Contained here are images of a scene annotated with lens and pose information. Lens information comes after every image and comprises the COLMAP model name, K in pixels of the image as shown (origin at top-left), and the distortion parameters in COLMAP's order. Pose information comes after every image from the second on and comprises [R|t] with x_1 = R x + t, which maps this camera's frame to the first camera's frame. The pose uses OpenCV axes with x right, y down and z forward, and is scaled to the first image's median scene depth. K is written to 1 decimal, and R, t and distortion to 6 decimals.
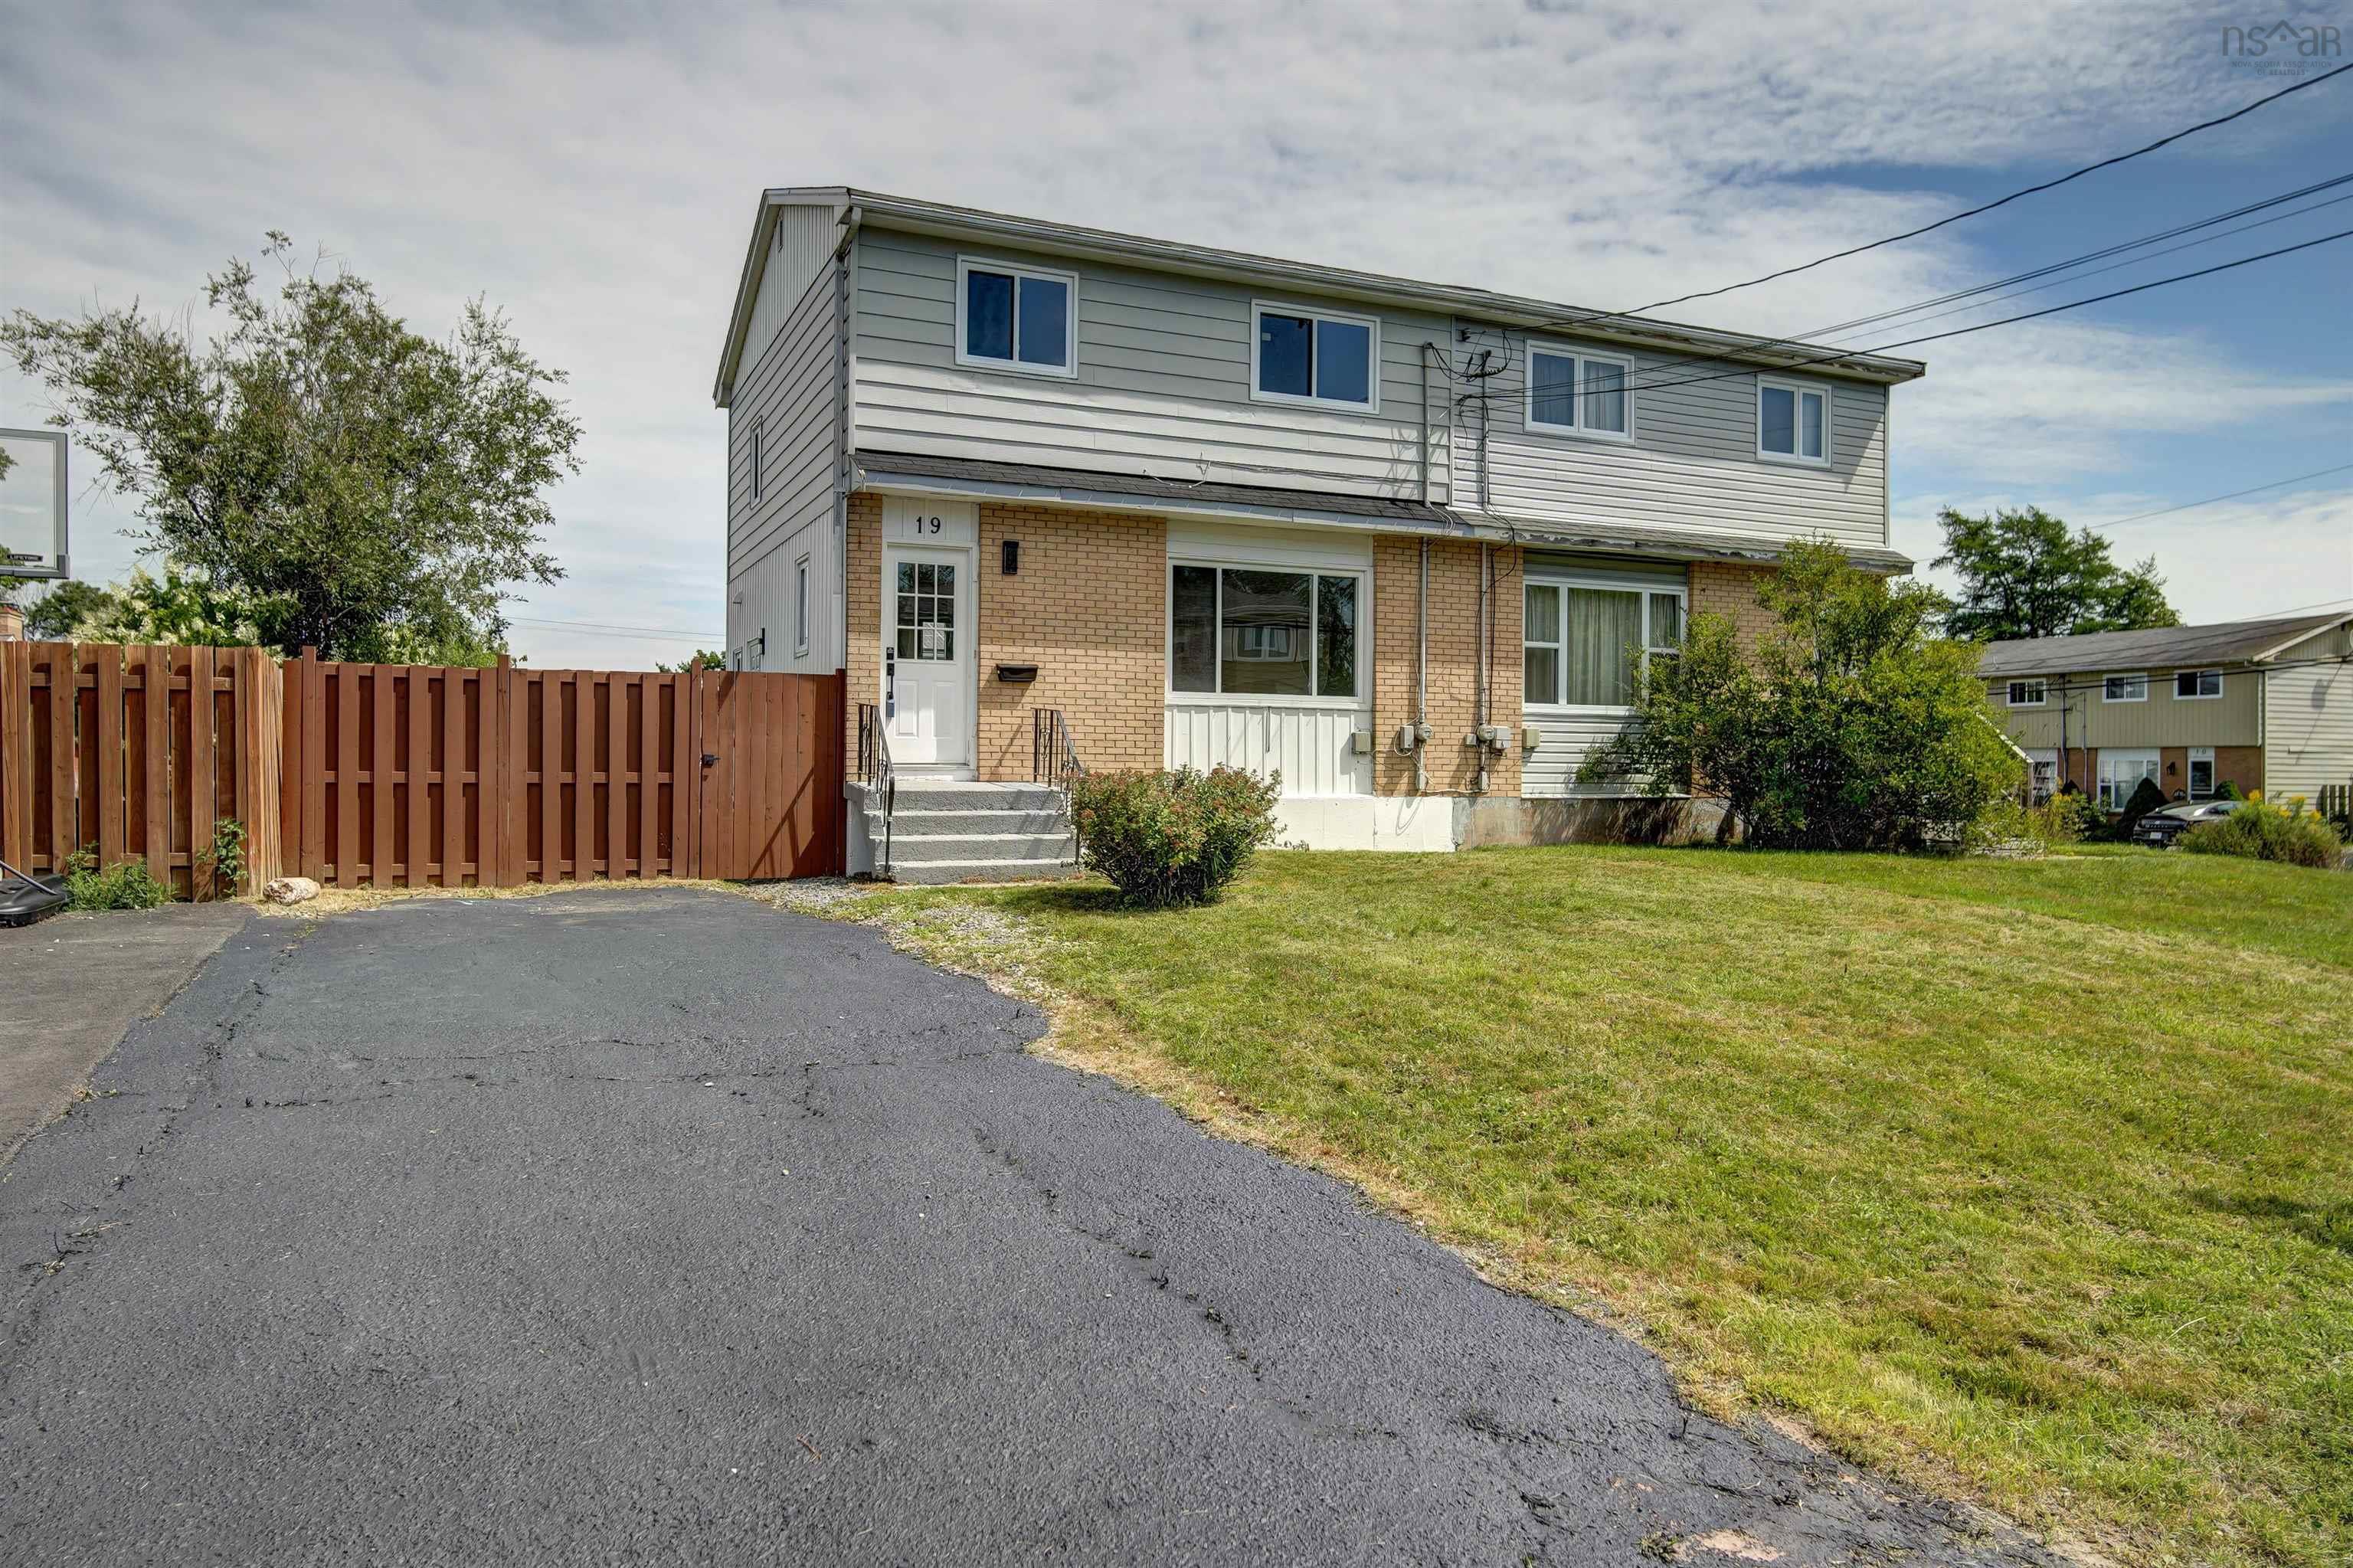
lens RADIAL K [[1637.3, 0, 1182.0], [0, 1637.3, 780.9], [0, 0, 1]] dist [-0.008719, -0.000497]
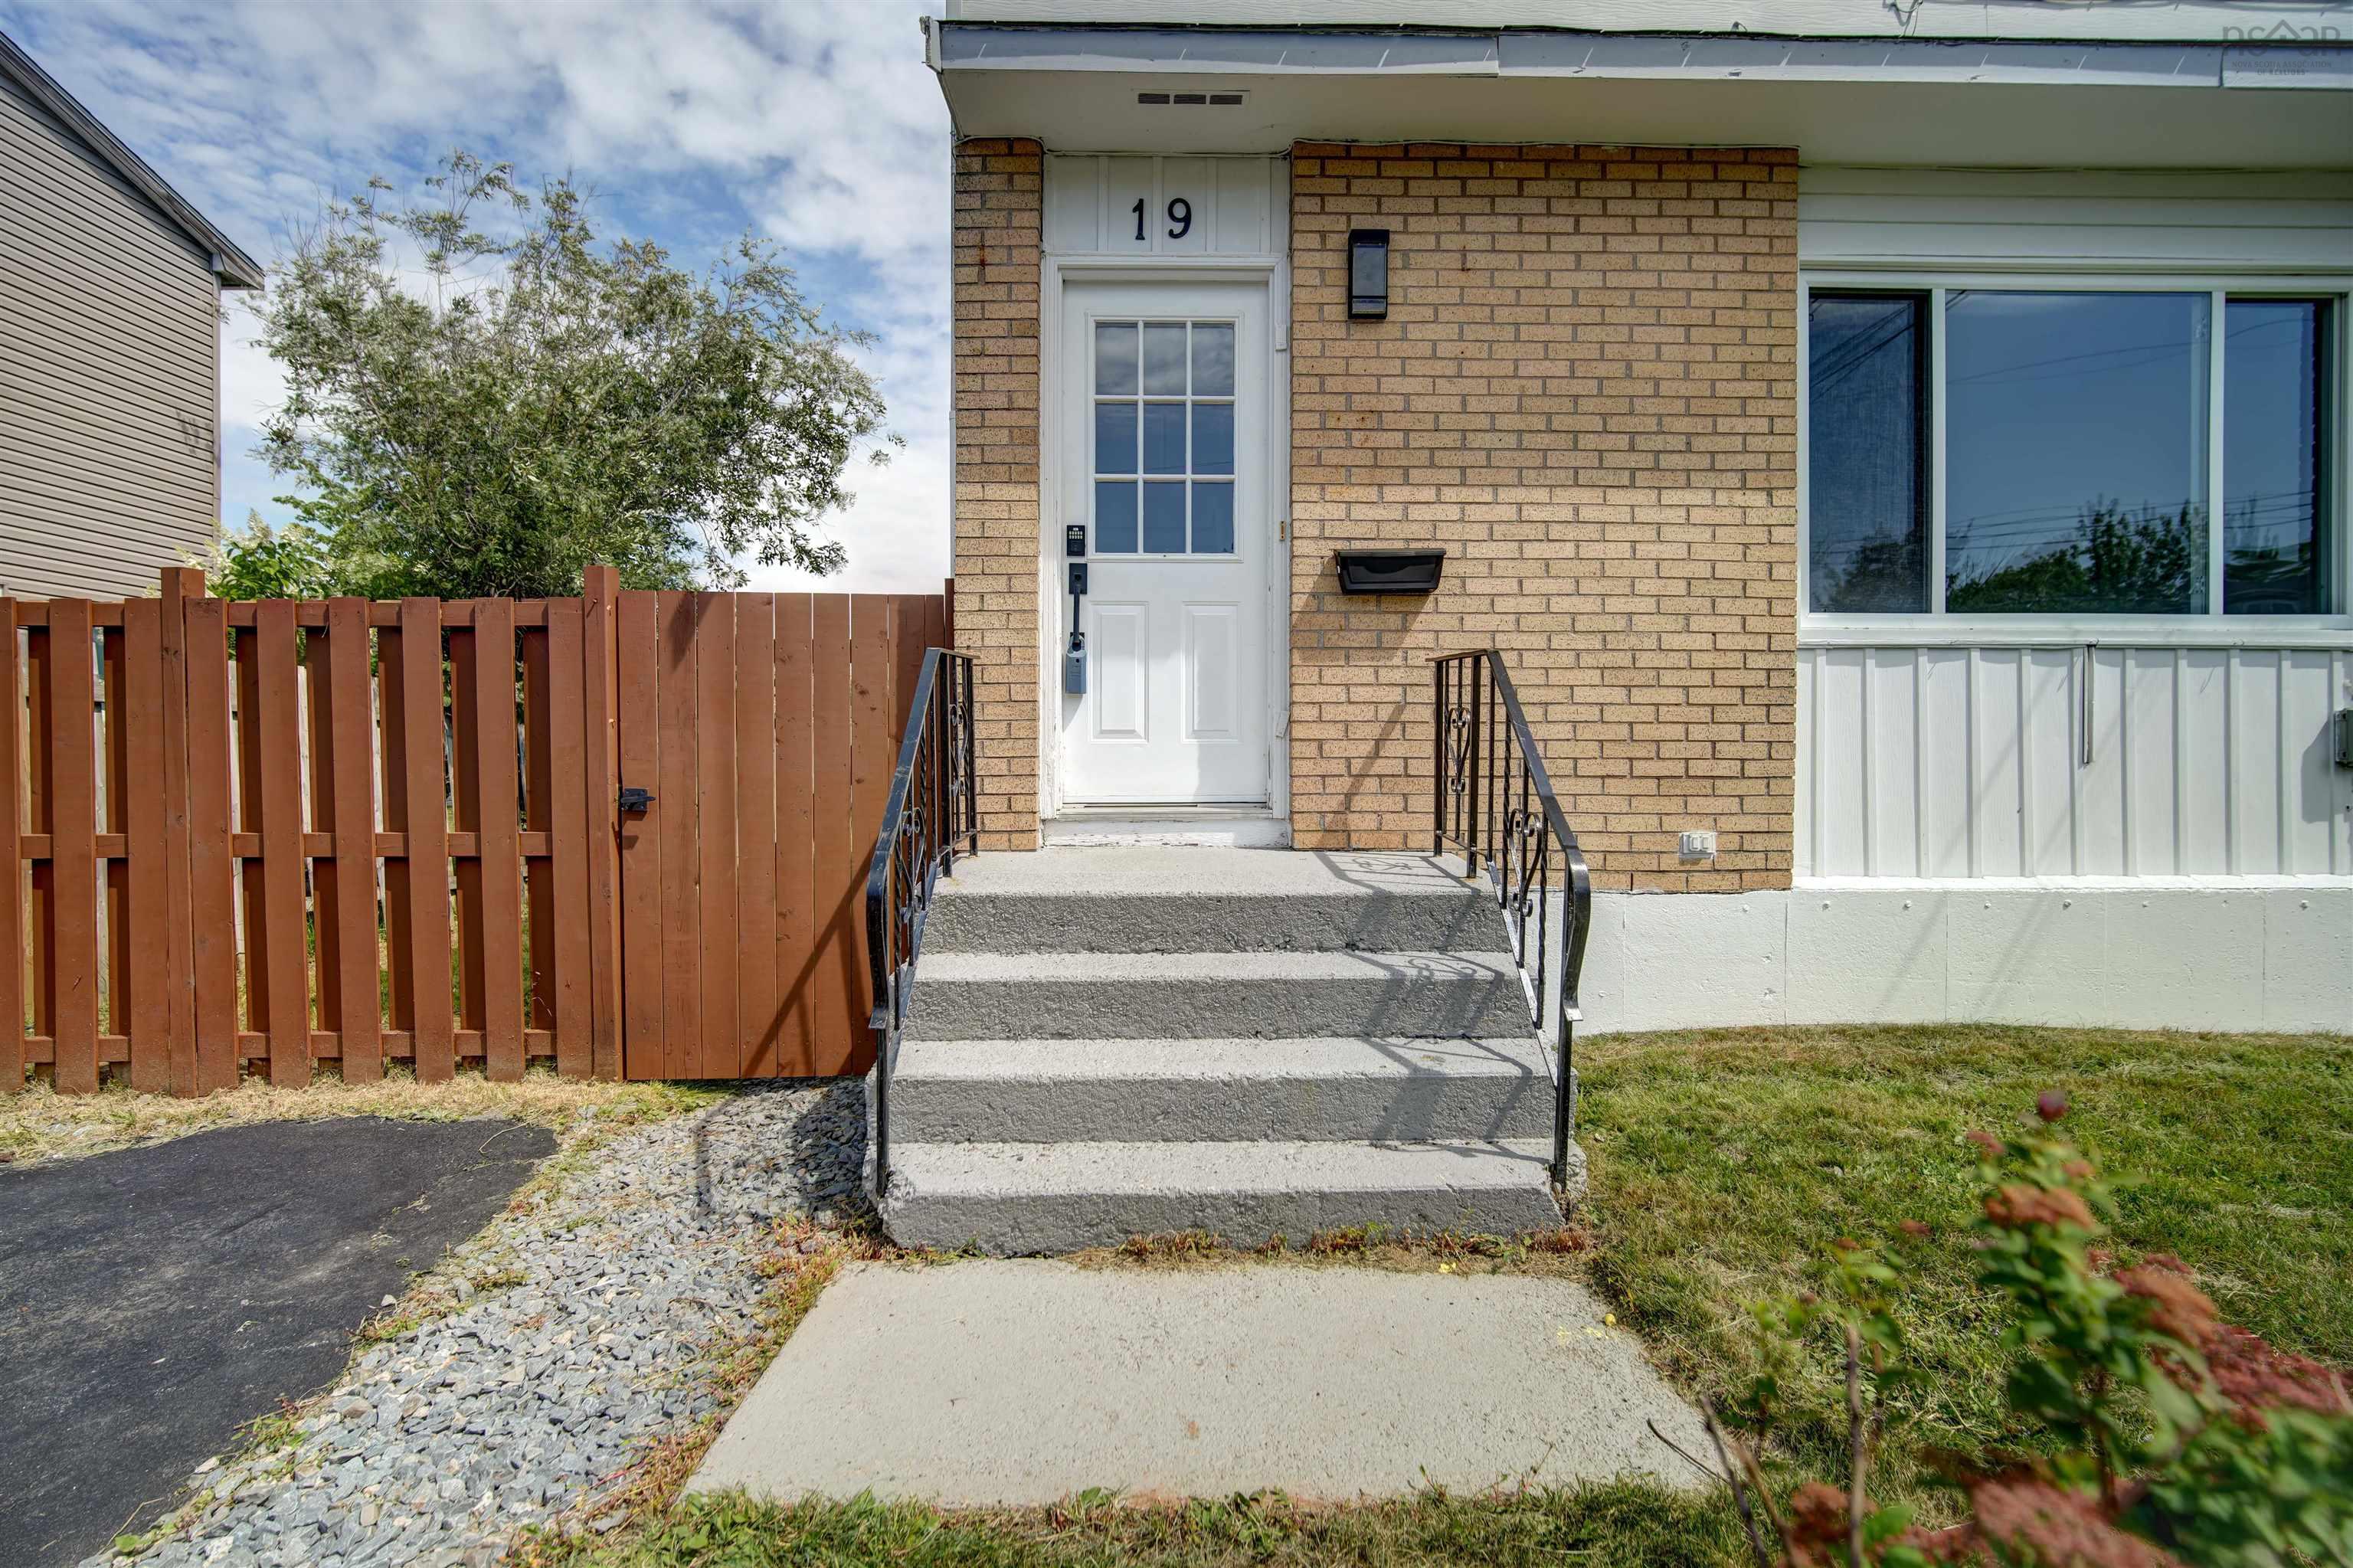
lens RADIAL K [[1007.0, 0, 1183.1], [0, 1007.0, 768.4], [0, 0, 1]] dist [-0.009793, -0.000133]
pose [[0.920539, -0.007973, -0.390569, -0.053213], [0.004714, 0.999946, -0.009302, -0.016999], [0.390622, 0.006722, 0.920526, 0.765116]]
